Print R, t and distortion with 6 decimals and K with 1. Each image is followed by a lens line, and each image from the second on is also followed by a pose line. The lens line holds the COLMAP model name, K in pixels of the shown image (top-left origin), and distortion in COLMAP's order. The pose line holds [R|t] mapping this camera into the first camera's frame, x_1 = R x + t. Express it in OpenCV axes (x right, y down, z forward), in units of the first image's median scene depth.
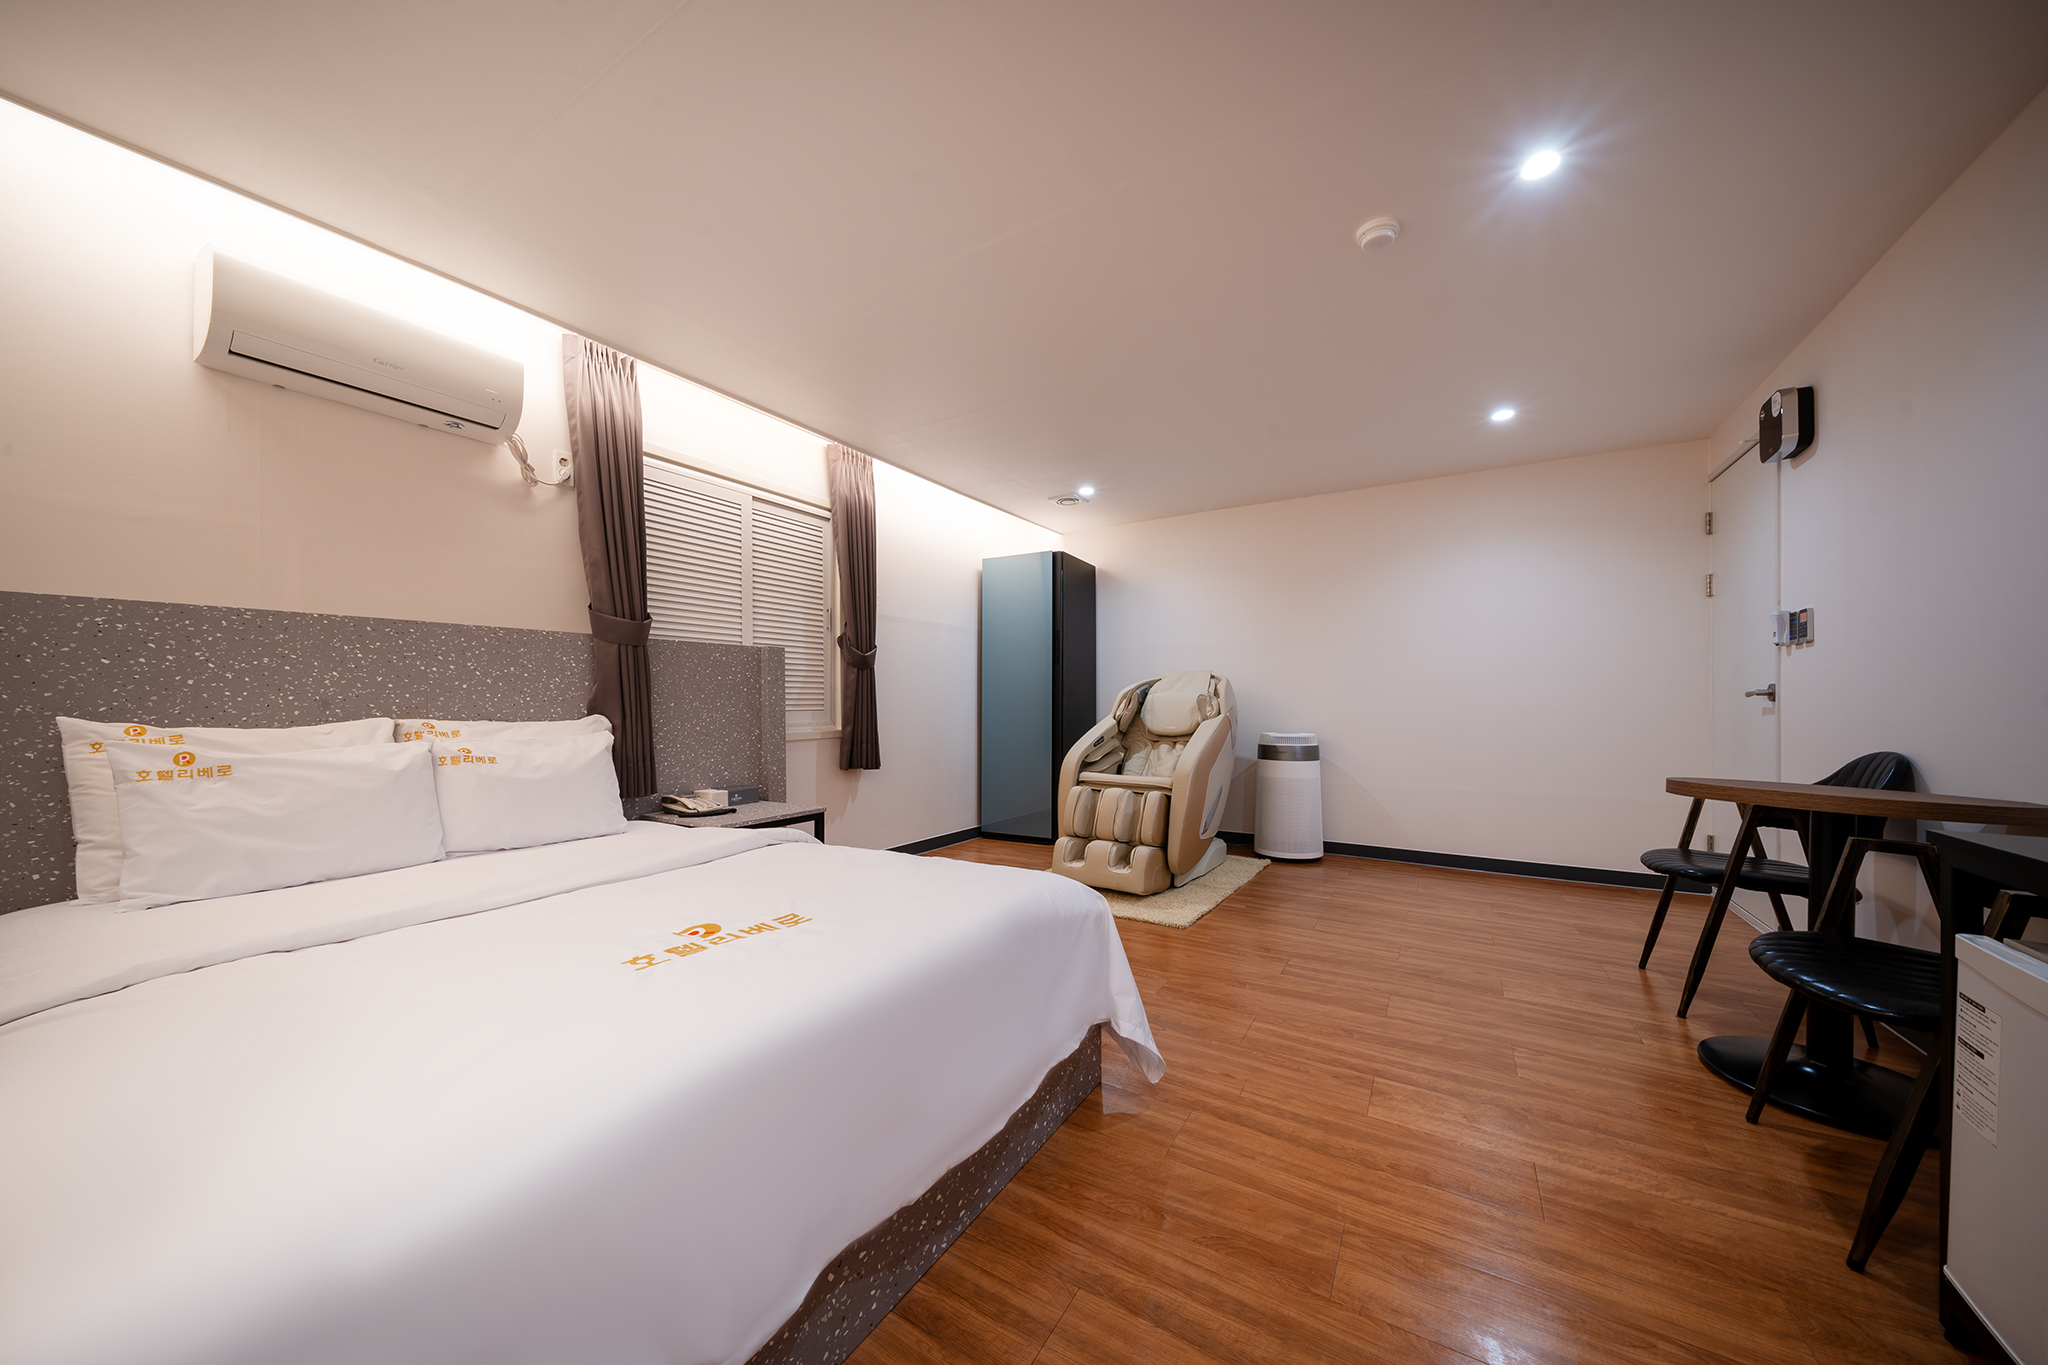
lens RADIAL K [[706.0, 0, 1024.7], [0, 706.0, 705.3], [0, 0, 1]] dist [-0.000081, 0.000000]
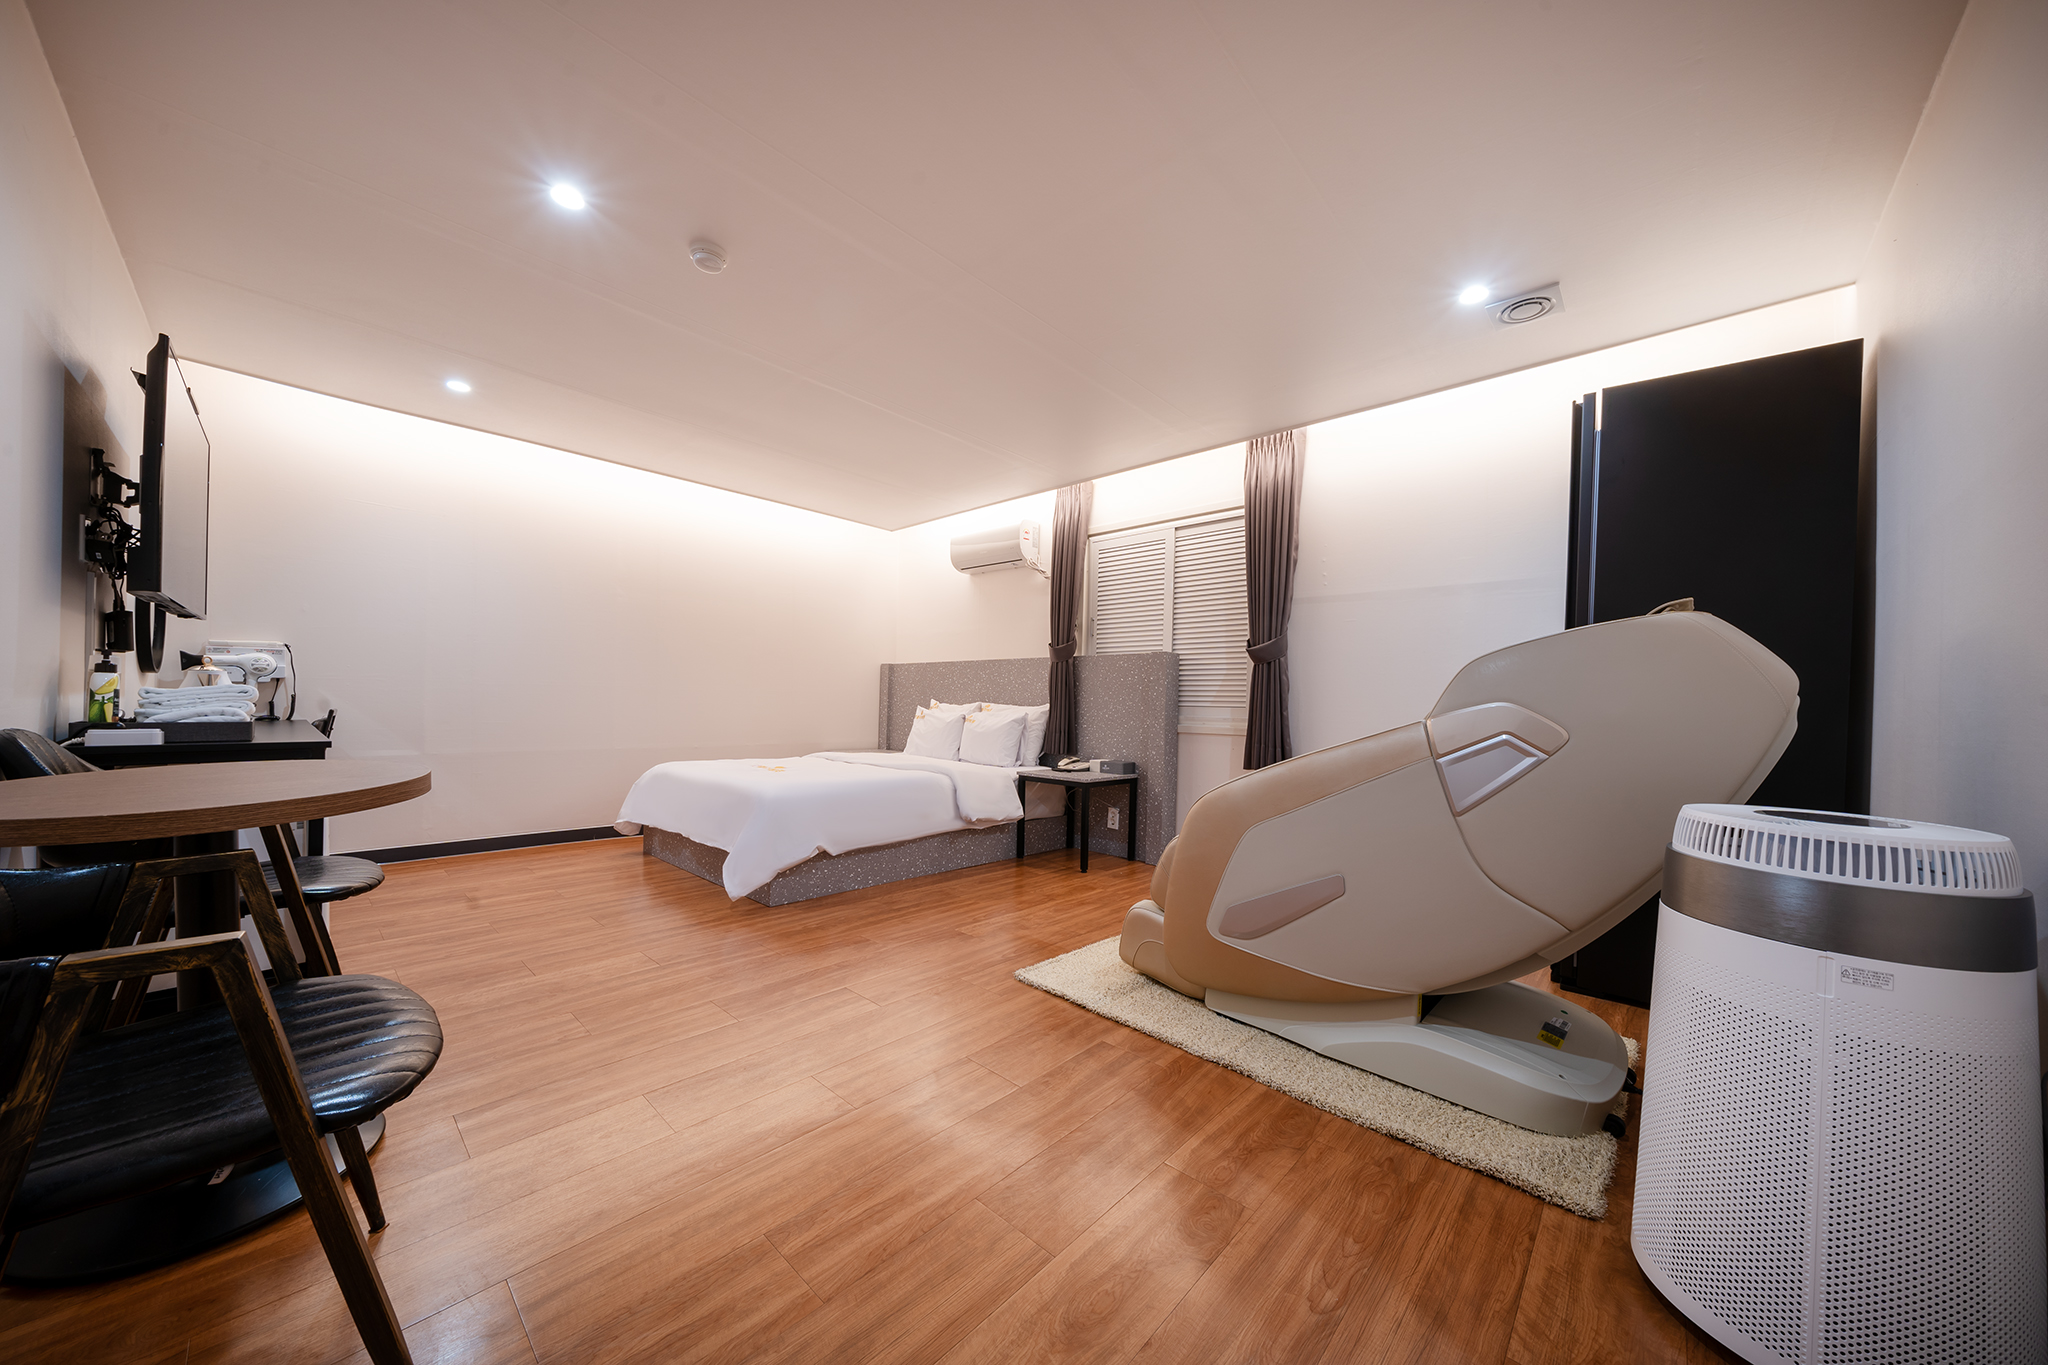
lens RADIAL K [[697.6, 0, 1024.7], [0, 697.6, 697.6], [0, 0, 1]] dist [-0.001243, -0.000037]
pose [[-0.198778, -0.005760, -0.980028, 0.942181], [-0.028918, 0.999582, -0.000010, 0.001939], [0.979618, 0.028338, -0.198861, 1.096721]]
